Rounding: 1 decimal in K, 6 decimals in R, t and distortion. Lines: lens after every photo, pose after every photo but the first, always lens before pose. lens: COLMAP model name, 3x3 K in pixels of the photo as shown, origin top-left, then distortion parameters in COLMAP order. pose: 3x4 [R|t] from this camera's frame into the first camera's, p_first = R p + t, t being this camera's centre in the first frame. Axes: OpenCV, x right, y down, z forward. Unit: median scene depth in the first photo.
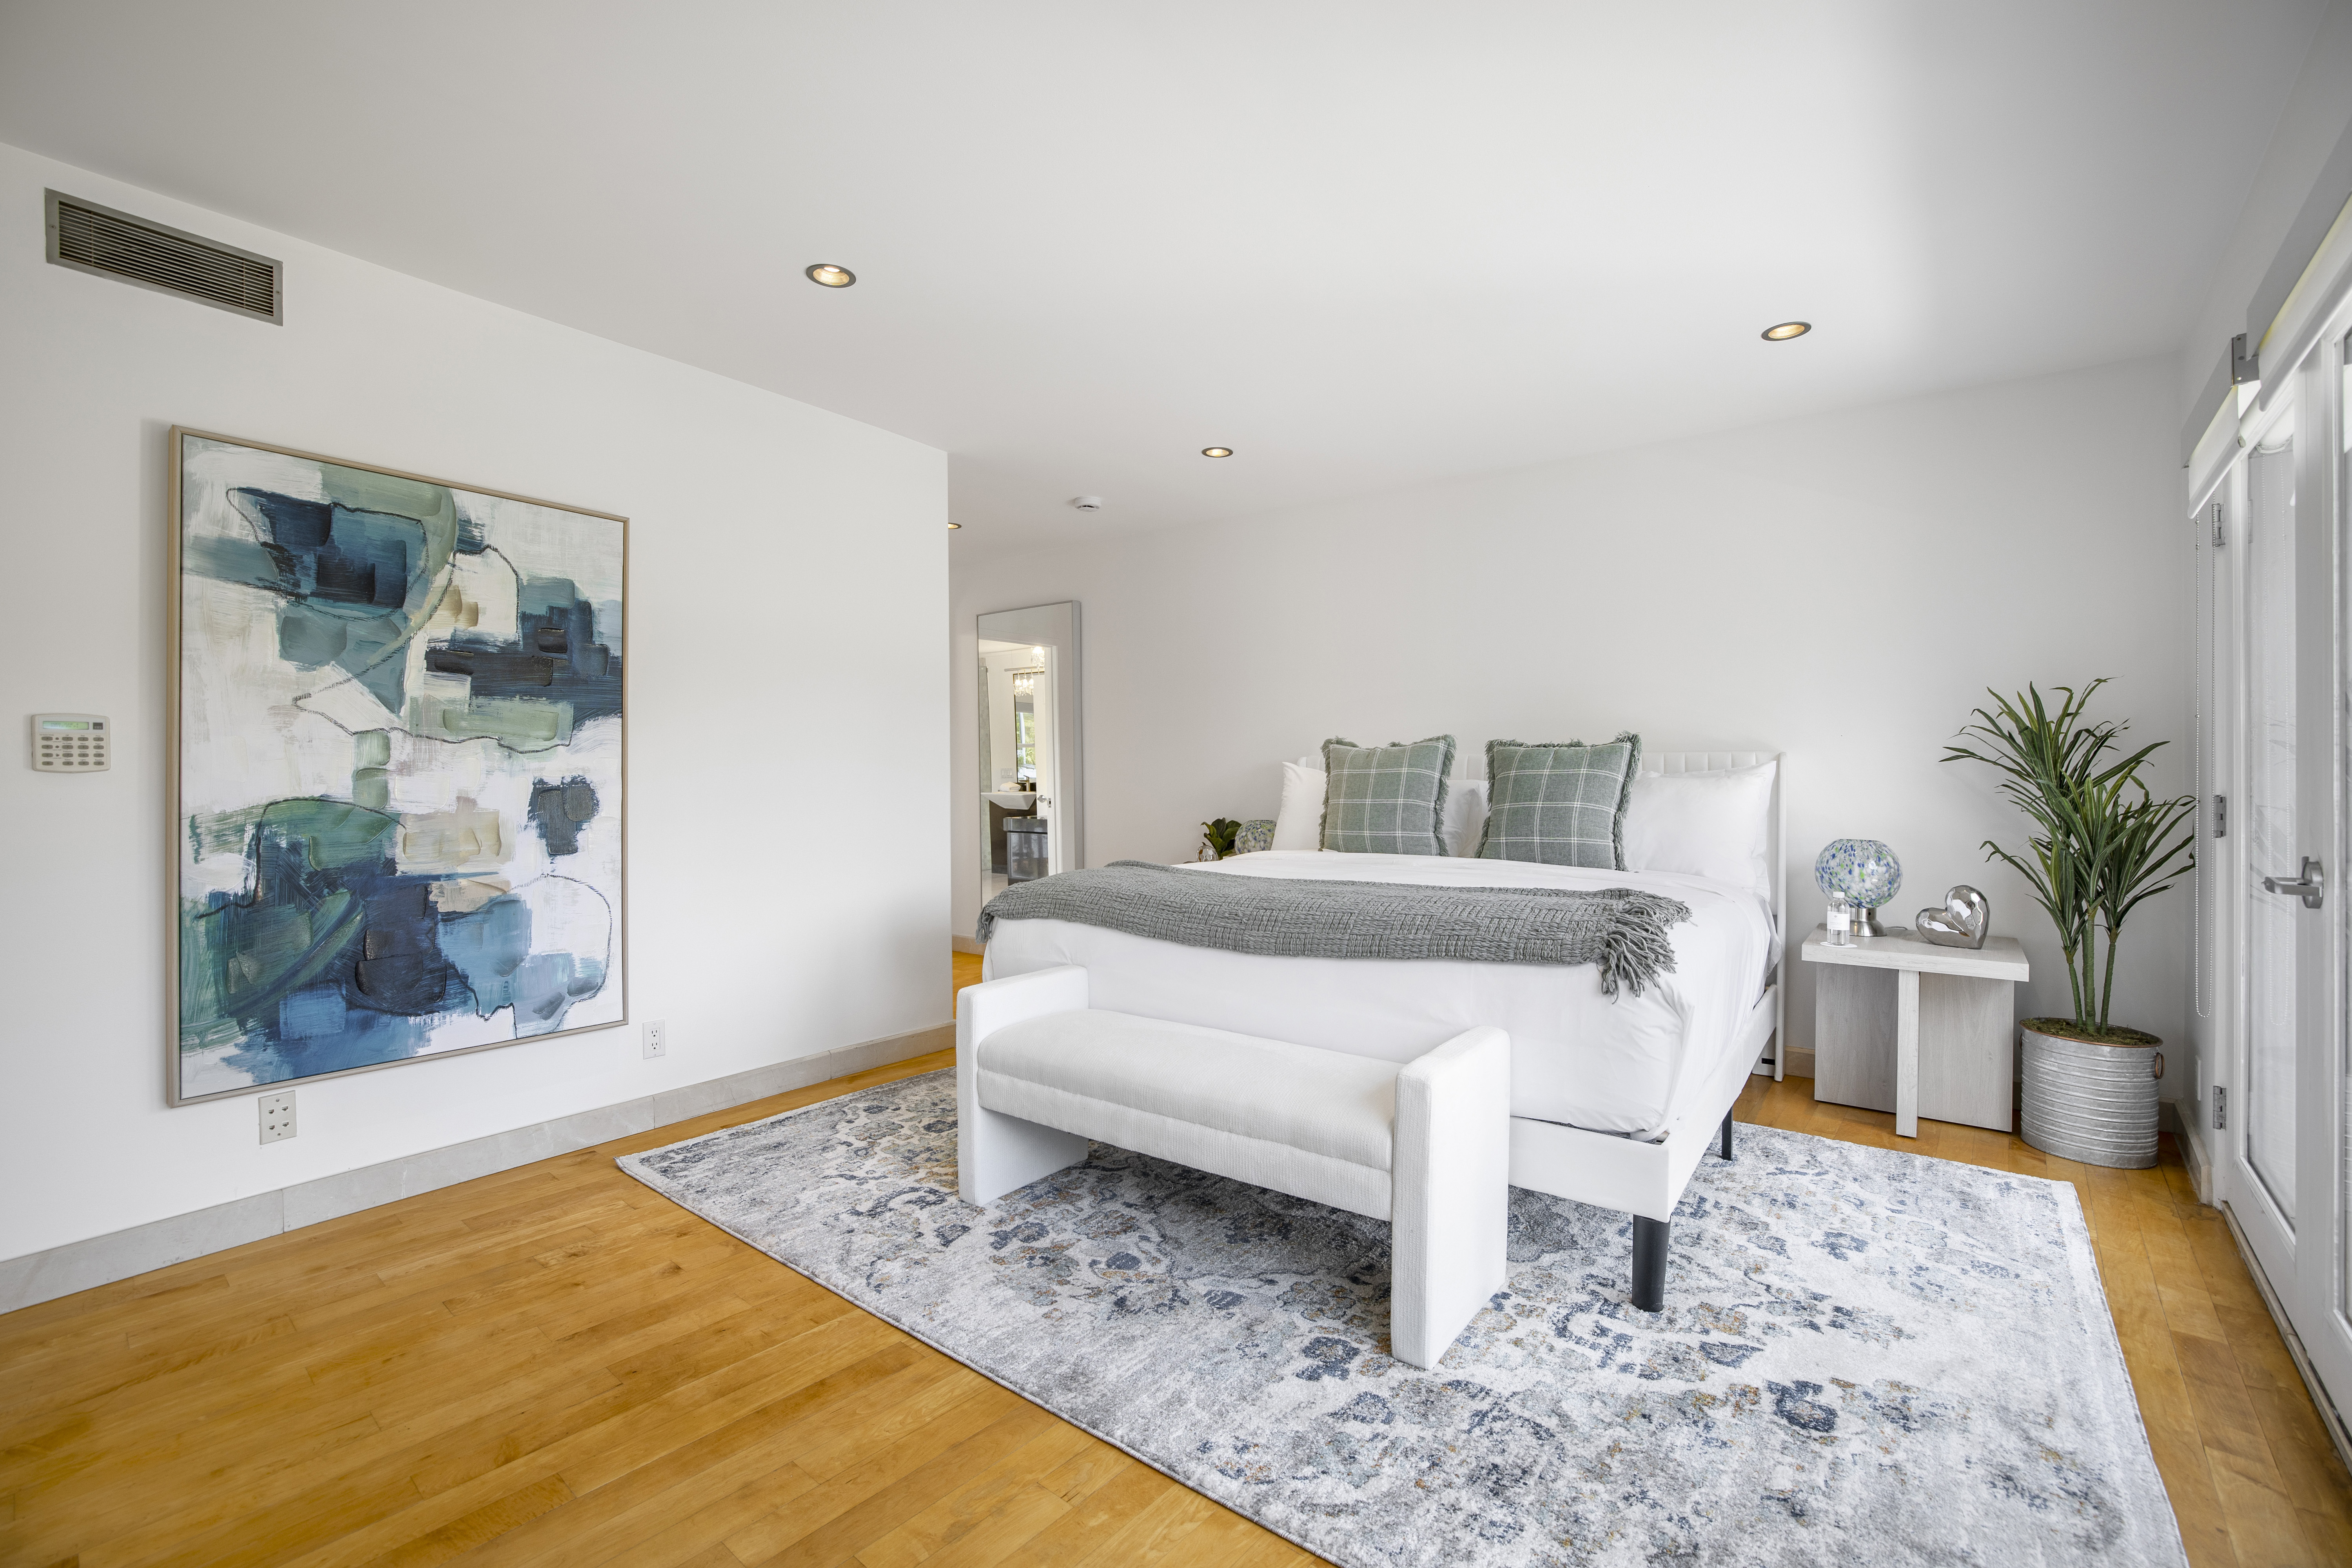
lens RADIAL K [[1025.5, 0, 1179.3], [0, 1025.5, 775.6], [0, 0, 1]] dist [-0.023716, 0.000346]
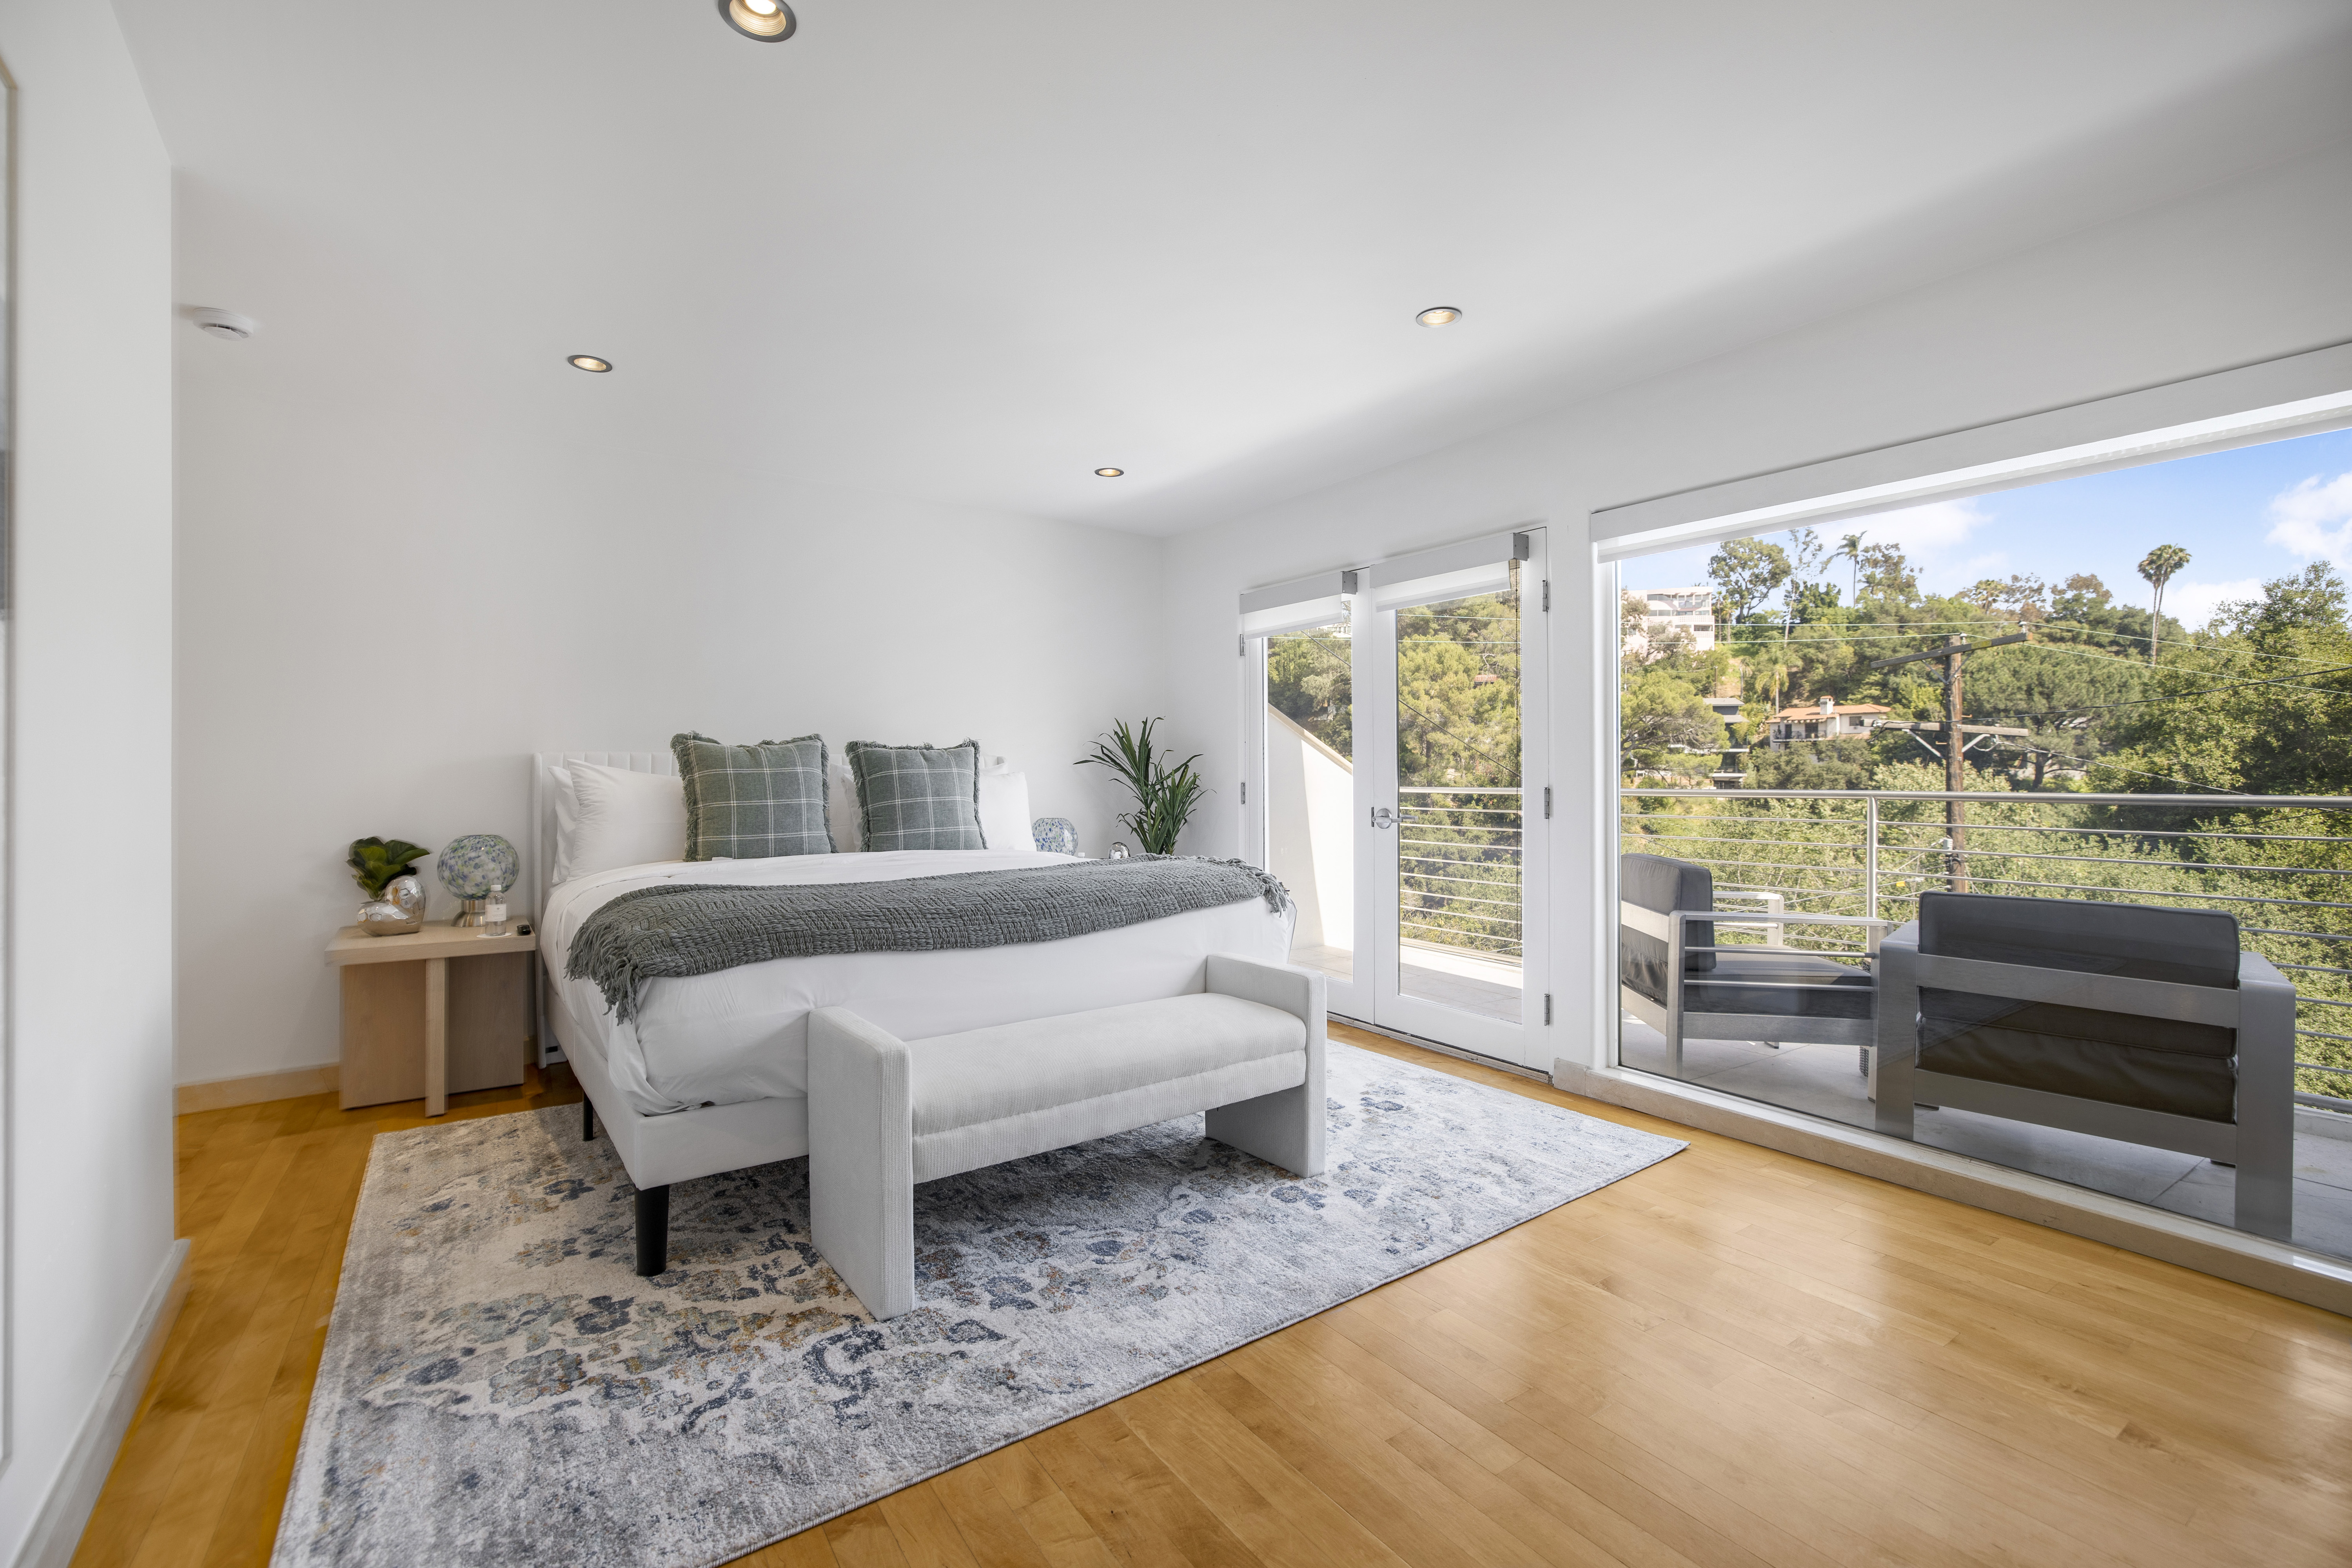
lens RADIAL K [[999.3, 0, 1156.6], [0, 999.3, 772.2], [0, 0, 1]] dist [-0.017878, 0.001623]
pose [[0.296554, -0.006537, 0.954994, -0.887250], [0.003844, 0.999977, 0.005651, -0.010730], [-0.955008, 0.001995, 0.296572, 0.575781]]
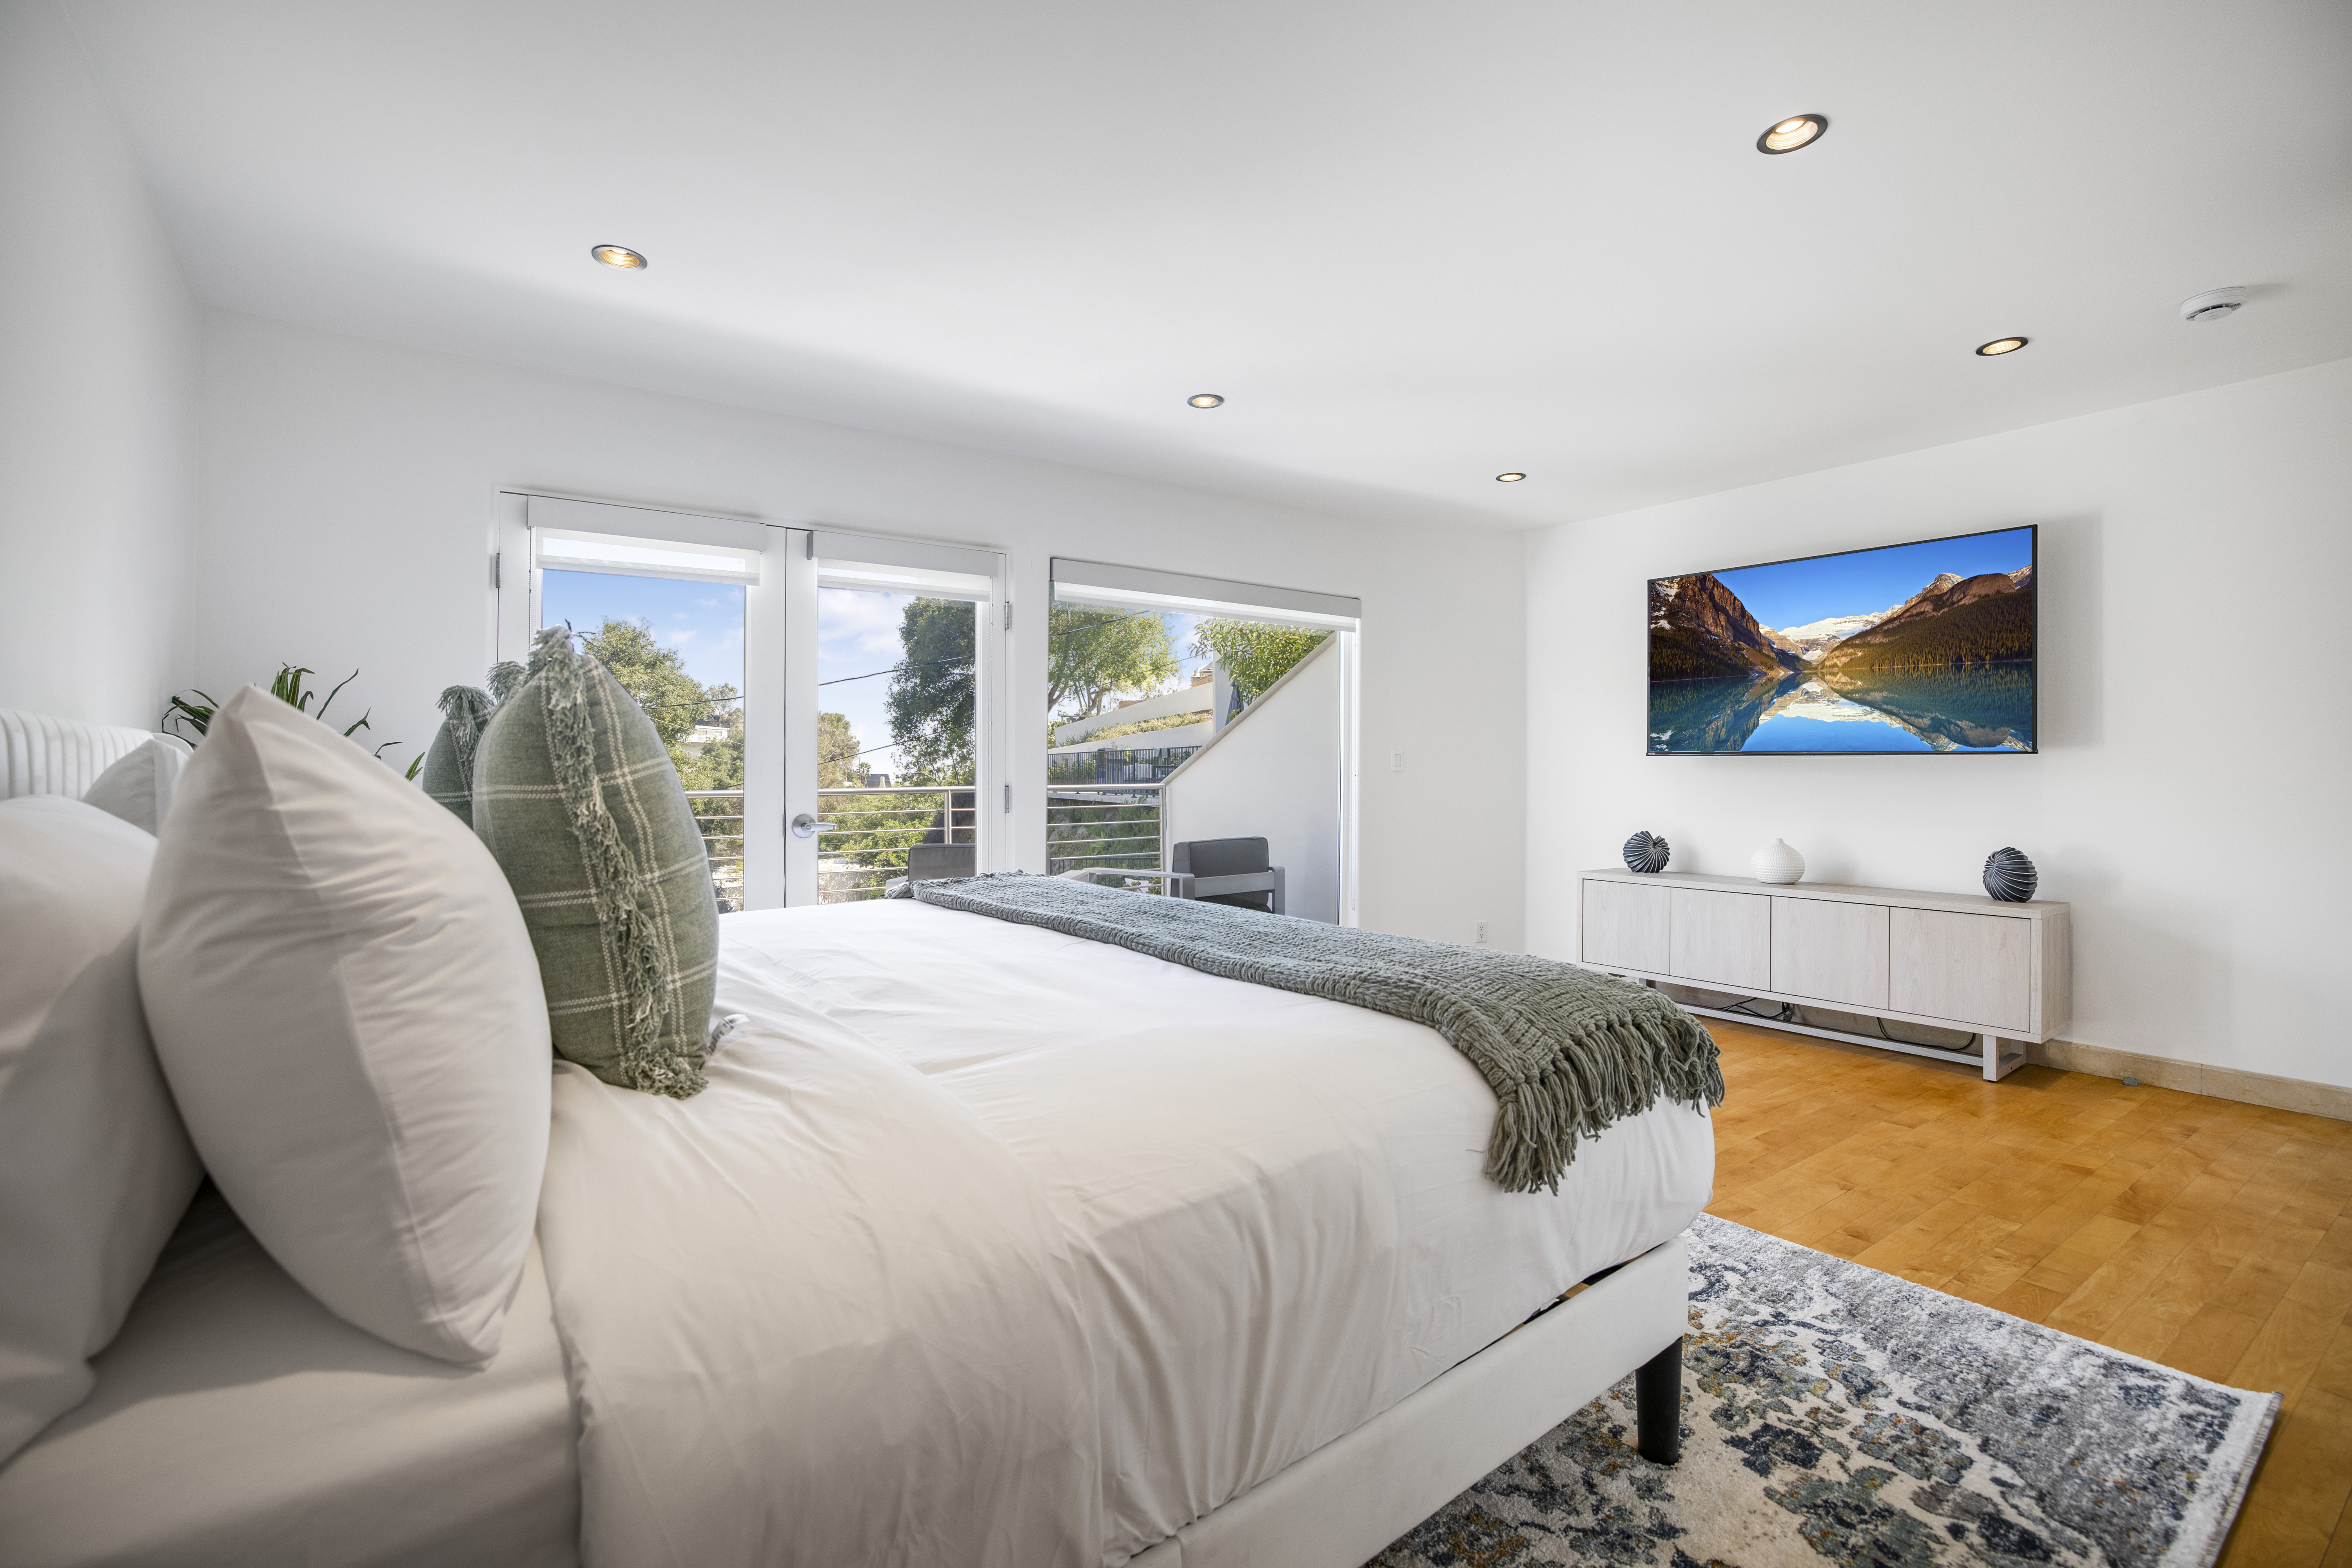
lens RADIAL K [[999.3, 0, 1170.8], [0, 999.3, 784.5], [0, 0, 1]] dist [-0.017878, 0.001623]
pose [[-0.958115, 0.000919, 0.286384, -0.097782], [0.003781, 0.999948, 0.009440, 0.005516], [-0.286360, 0.010128, -0.958068, 1.894873]]
